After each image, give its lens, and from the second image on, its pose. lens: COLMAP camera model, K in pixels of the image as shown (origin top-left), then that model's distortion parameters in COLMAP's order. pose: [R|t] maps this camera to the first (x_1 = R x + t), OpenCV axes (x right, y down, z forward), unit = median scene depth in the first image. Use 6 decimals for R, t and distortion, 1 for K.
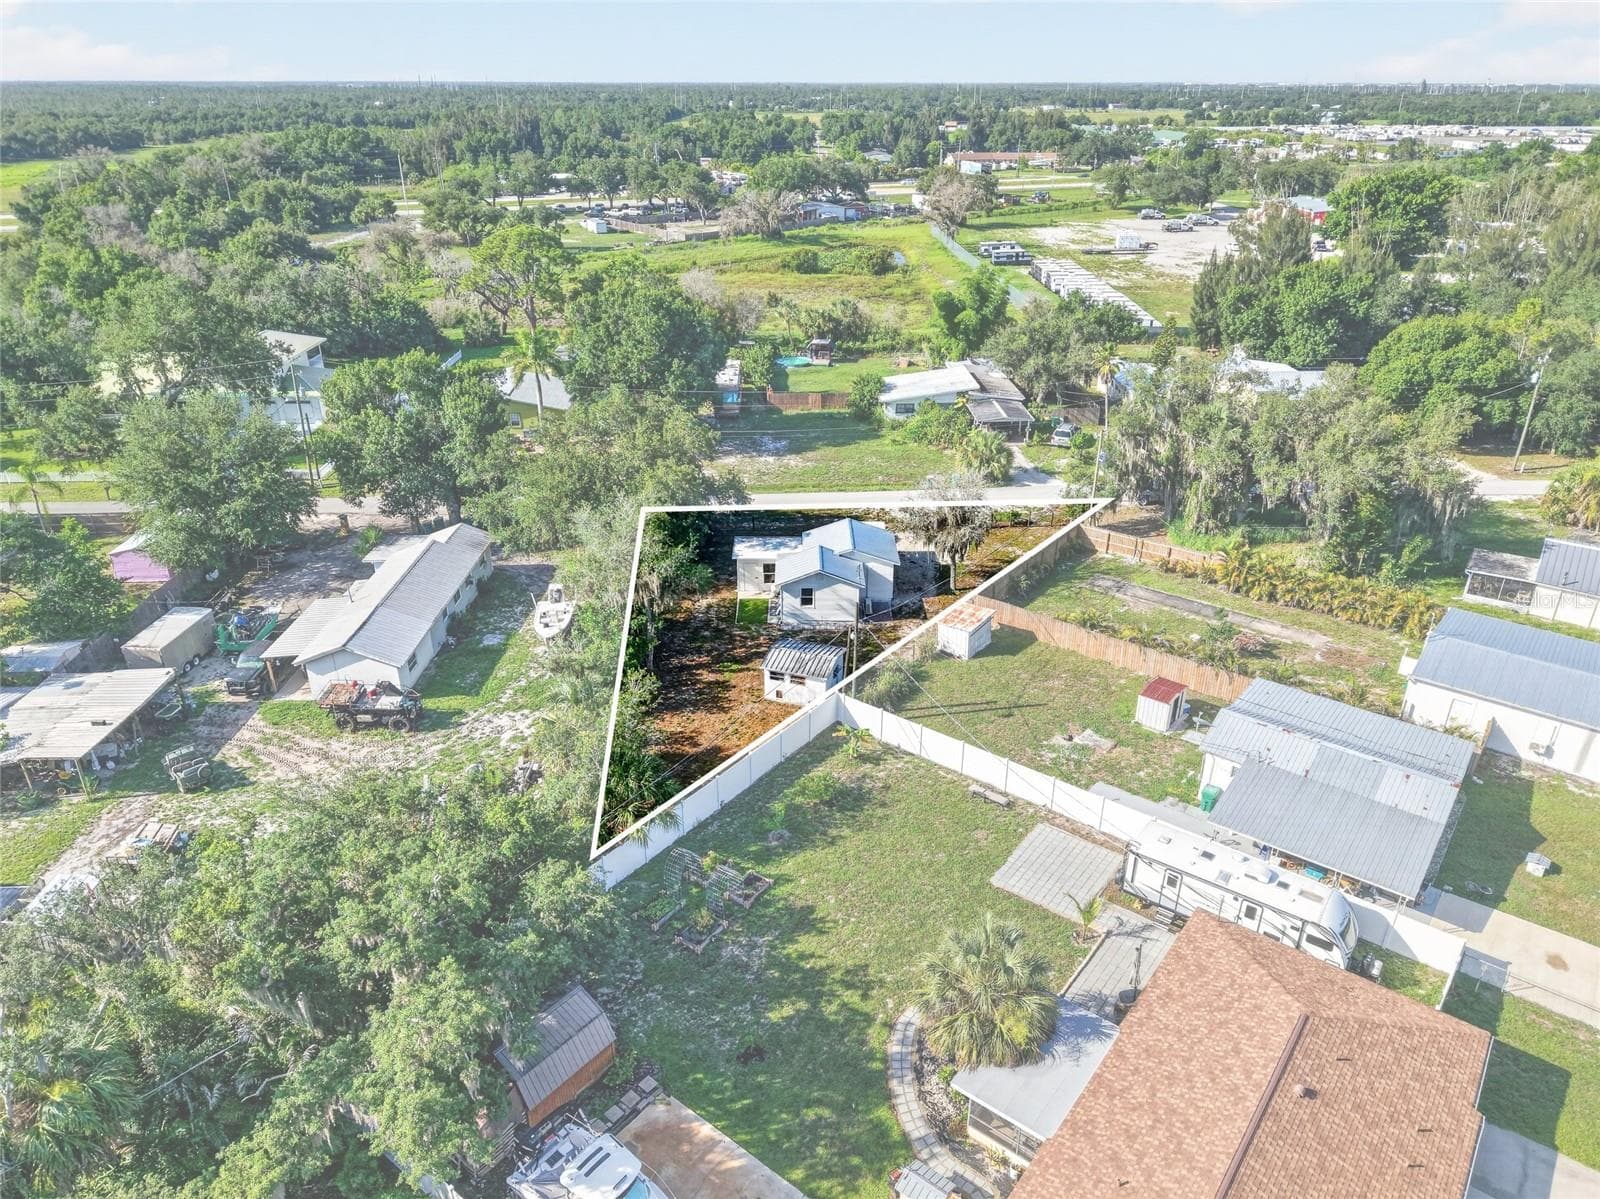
lens RADIAL K [[1072.7, 0, 801.1], [0, 1072.7, 608.4], [0, 0, 1]] dist [0.029042, -0.036010]
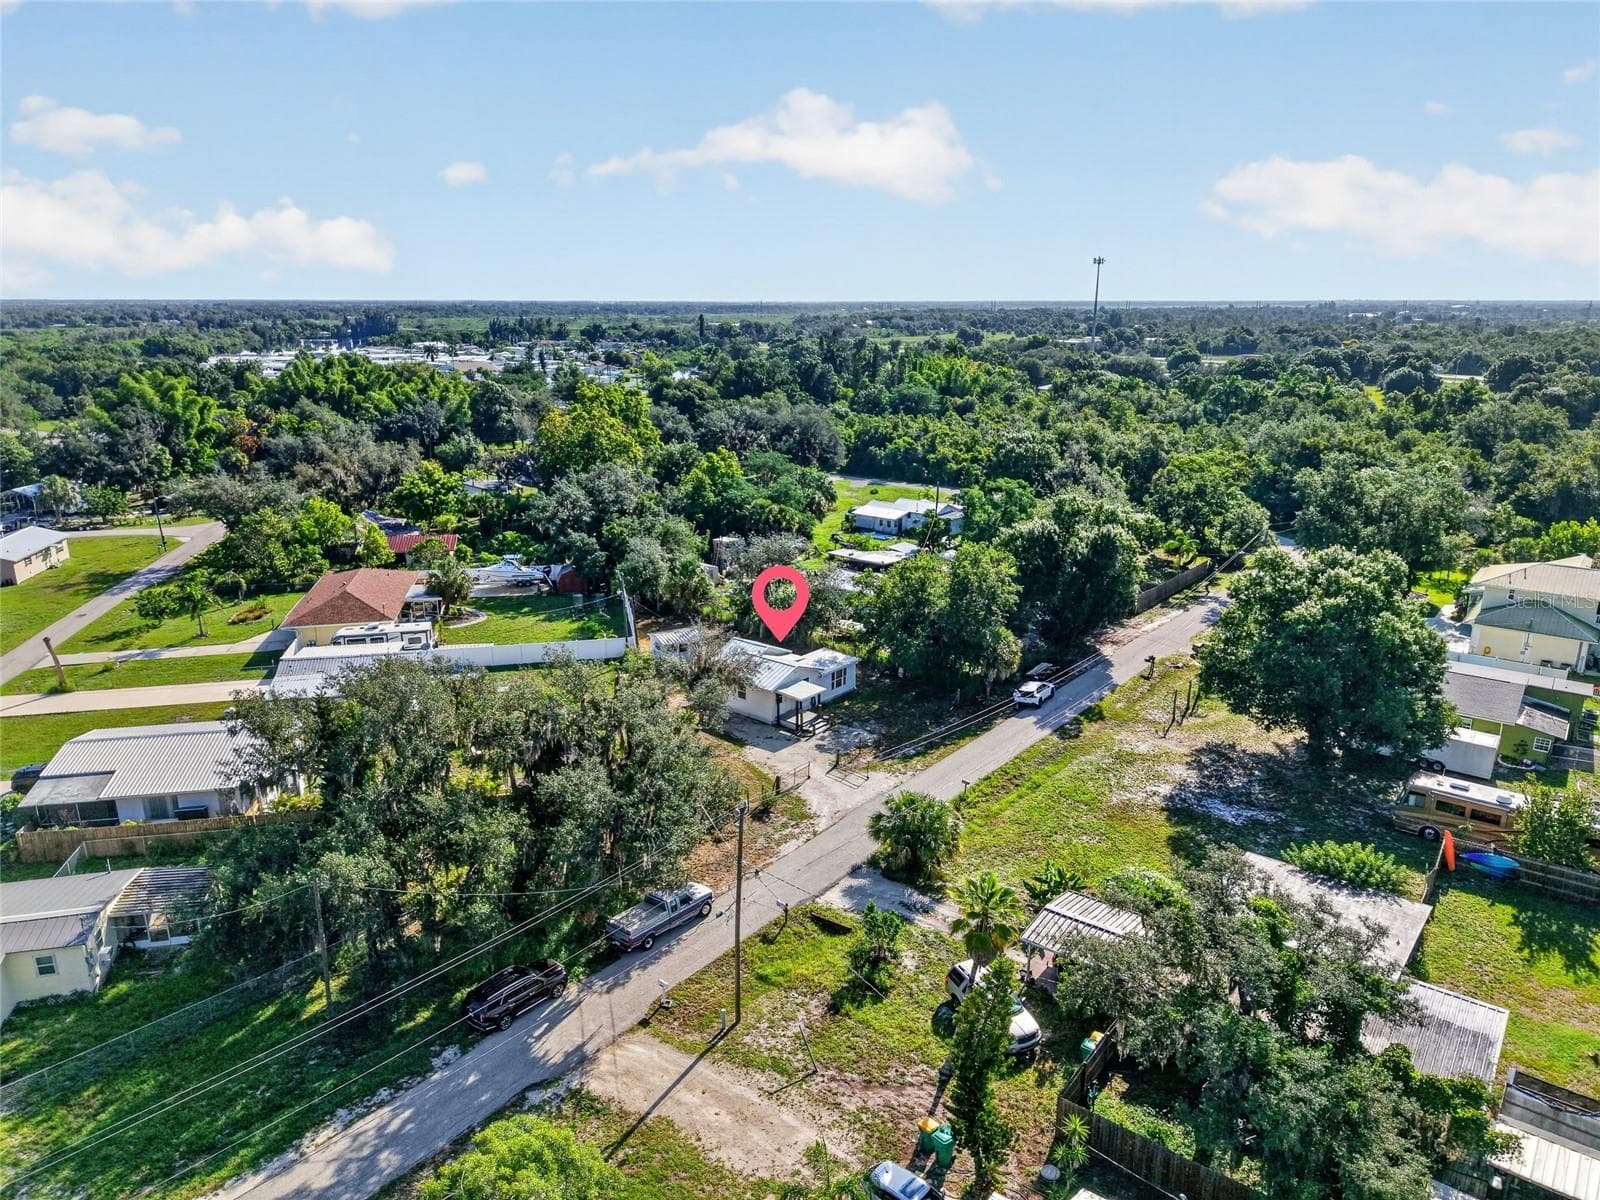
lens RADIAL K [[1073.8, 0, 800.0], [0, 1073.8, 600.0], [0, 0, 1]] dist [0.120461, -0.170897]
pose [[-0.646561, 0.201009, -0.735904, 0.836673], [-0.329124, 0.796764, 0.506799, -0.699964], [0.688213, 0.569880, -0.448999, 1.458681]]
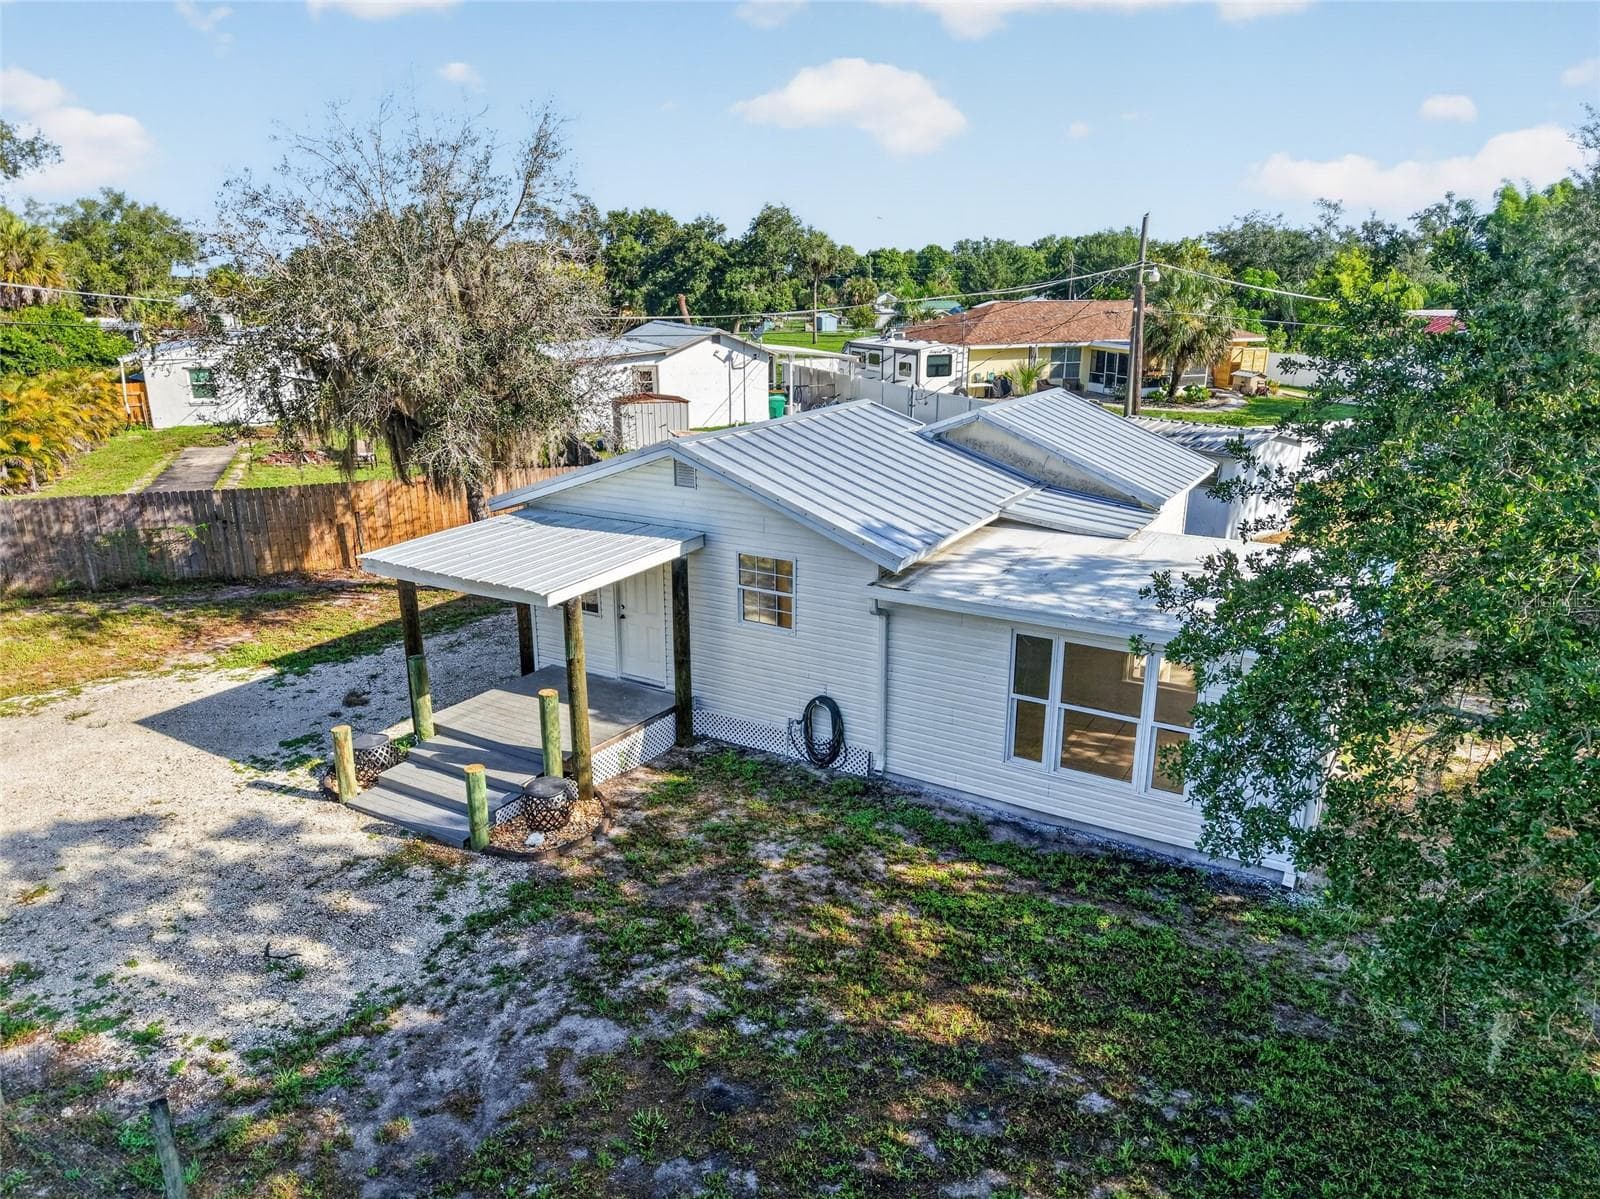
lens RADIAL K [[1072.7, 0, 801.1], [0, 1072.7, 608.4], [0, 0, 1]] dist [0.029042, -0.036010]
pose [[-0.859355, -0.152457, 0.488125, -0.064004], [0.214473, 0.759070, 0.614666, -0.173400], [-0.464231, 0.632906, -0.619613, 1.120679]]
